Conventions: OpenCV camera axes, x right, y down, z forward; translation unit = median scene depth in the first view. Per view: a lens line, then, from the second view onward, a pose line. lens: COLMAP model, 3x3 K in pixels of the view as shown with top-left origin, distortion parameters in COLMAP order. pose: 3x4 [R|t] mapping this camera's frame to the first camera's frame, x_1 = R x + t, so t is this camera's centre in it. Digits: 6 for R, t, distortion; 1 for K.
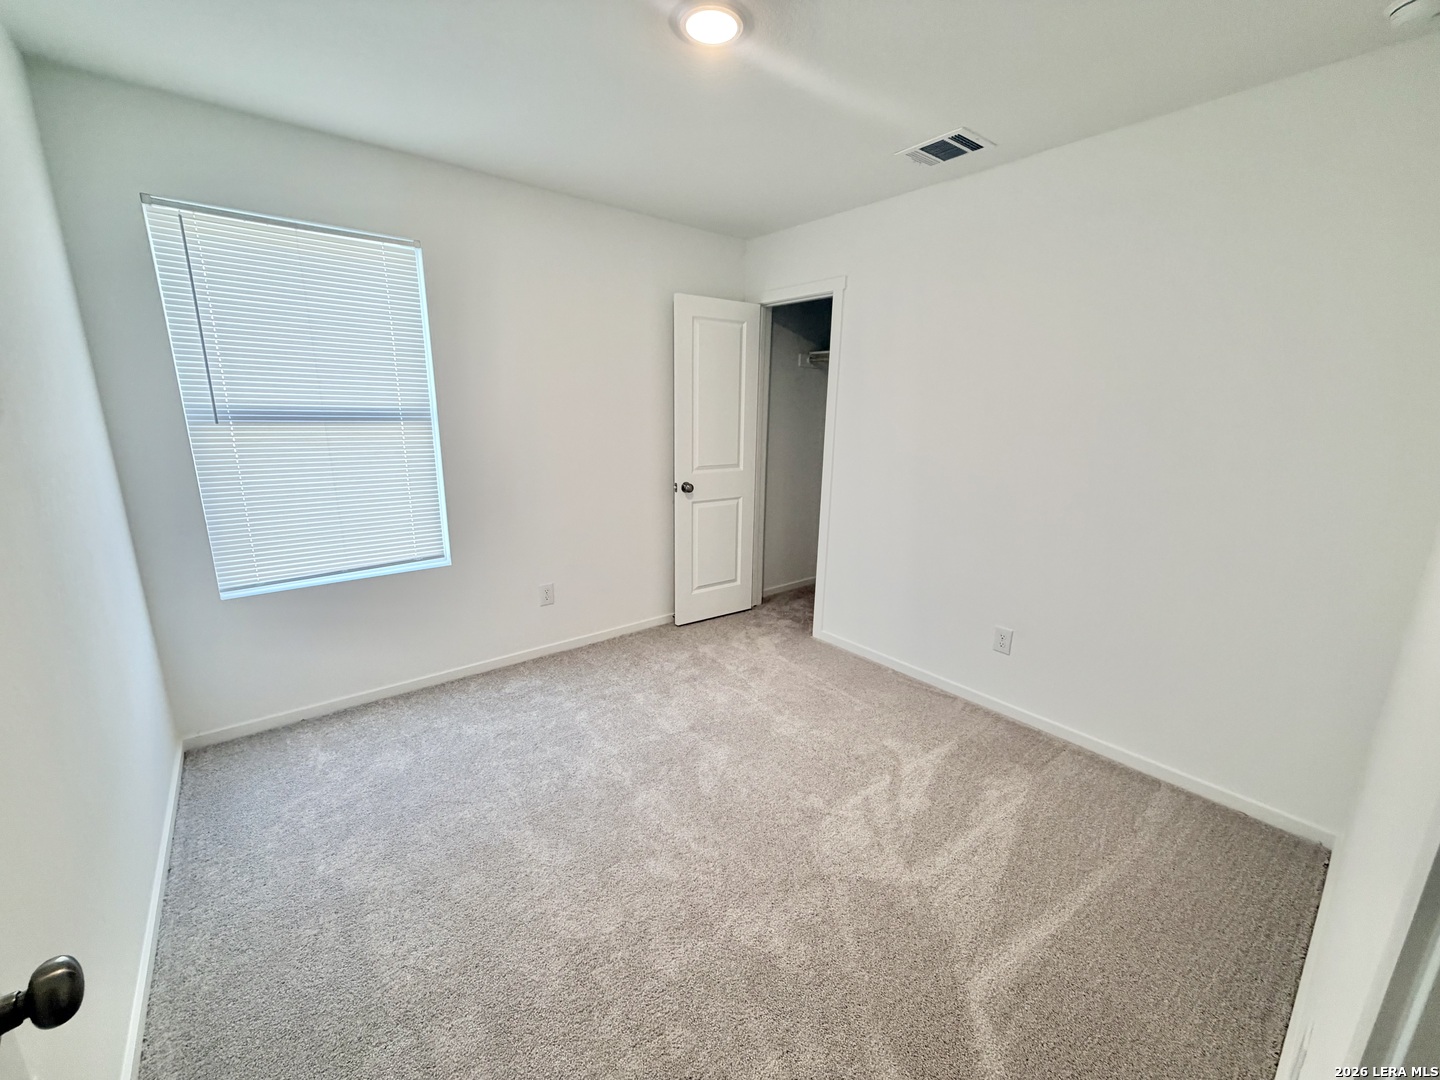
lens RADIAL K [[573.1, 0, 715.5], [0, 573.1, 542.1], [0, 0, 1]] dist [0.001458, 0.000379]
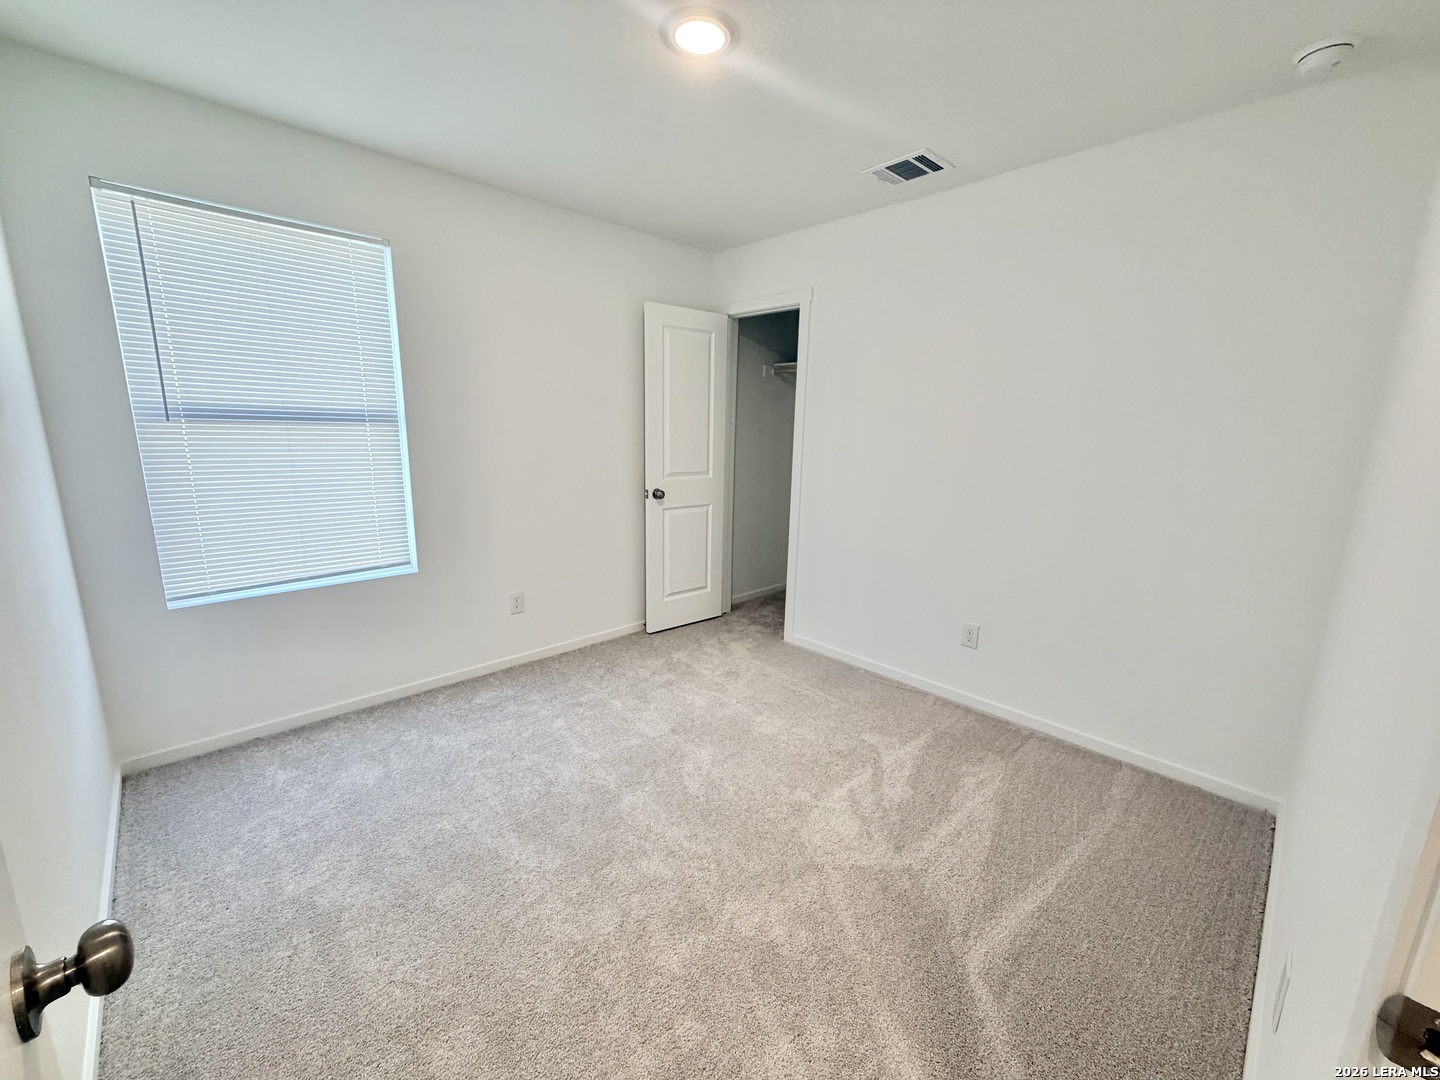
lens RADIAL K [[573.1, 0, 715.5], [0, 573.1, 542.1], [0, 0, 1]] dist [0.001458, 0.000379]
pose [[0.996573, -0.011446, 0.081924, -0.054750], [0.014059, 0.999408, -0.031397, 0.036271], [-0.081516, 0.032441, 0.996144, -0.006309]]
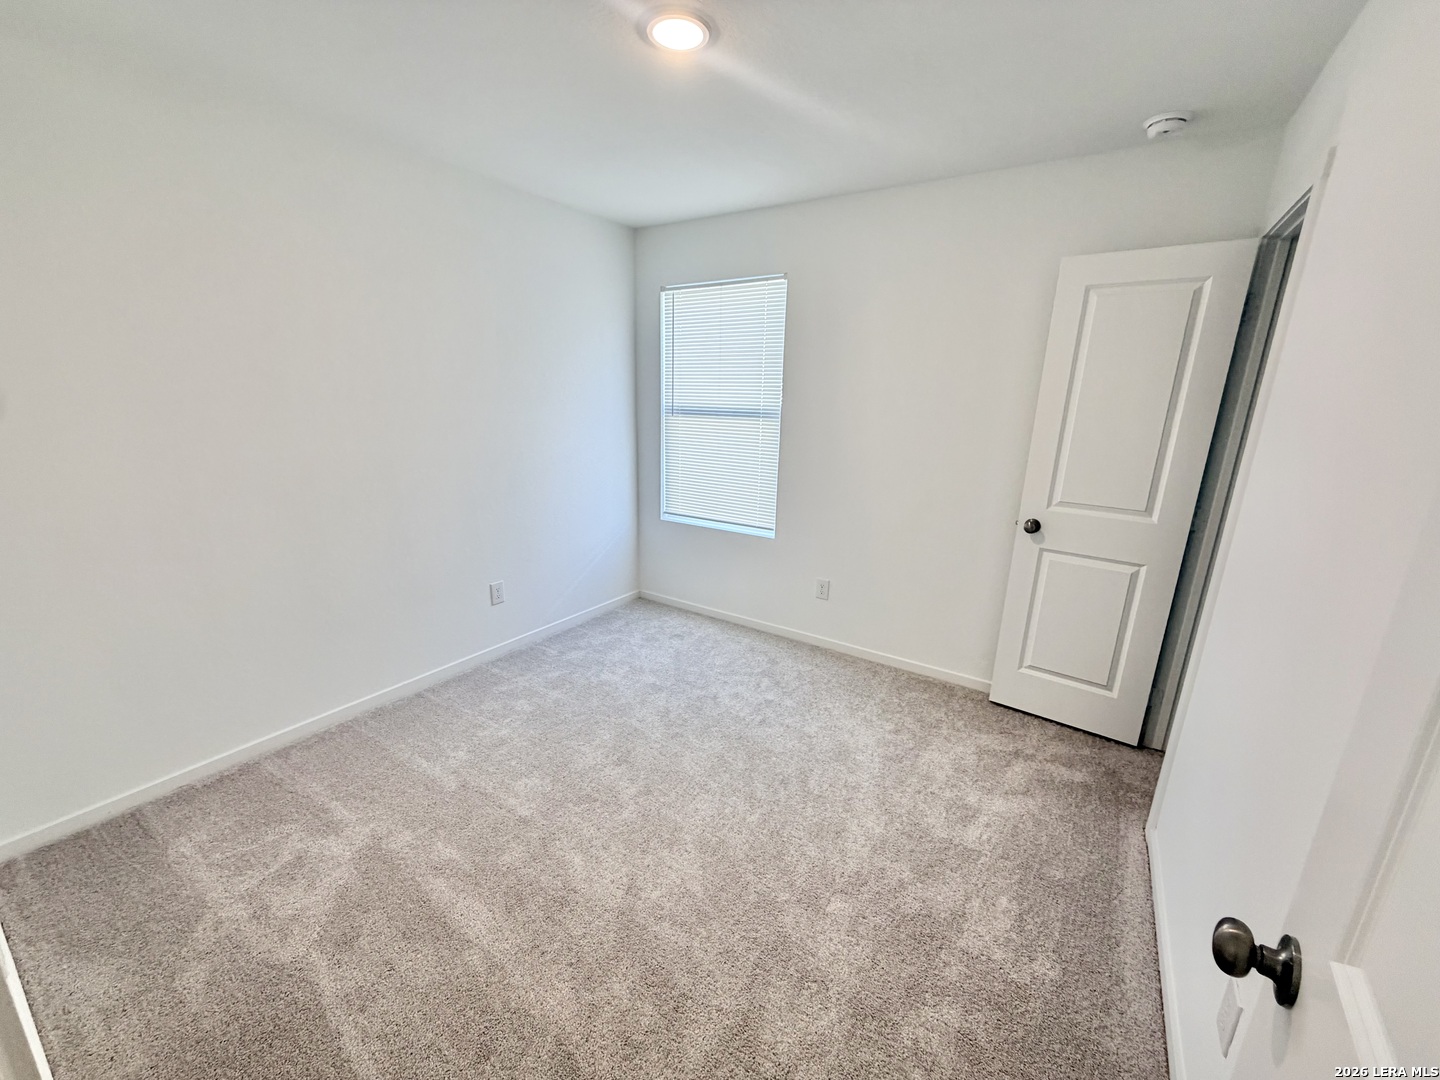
lens RADIAL K [[573.1, 0, 715.5], [0, 573.1, 542.1], [0, 0, 1]] dist [0.001458, 0.000379]
pose [[0.305862, 0.233009, -0.923123, 0.849975], [-0.243562, 0.956475, 0.160727, -0.159987], [0.920395, 0.175677, 0.349301, 0.634452]]
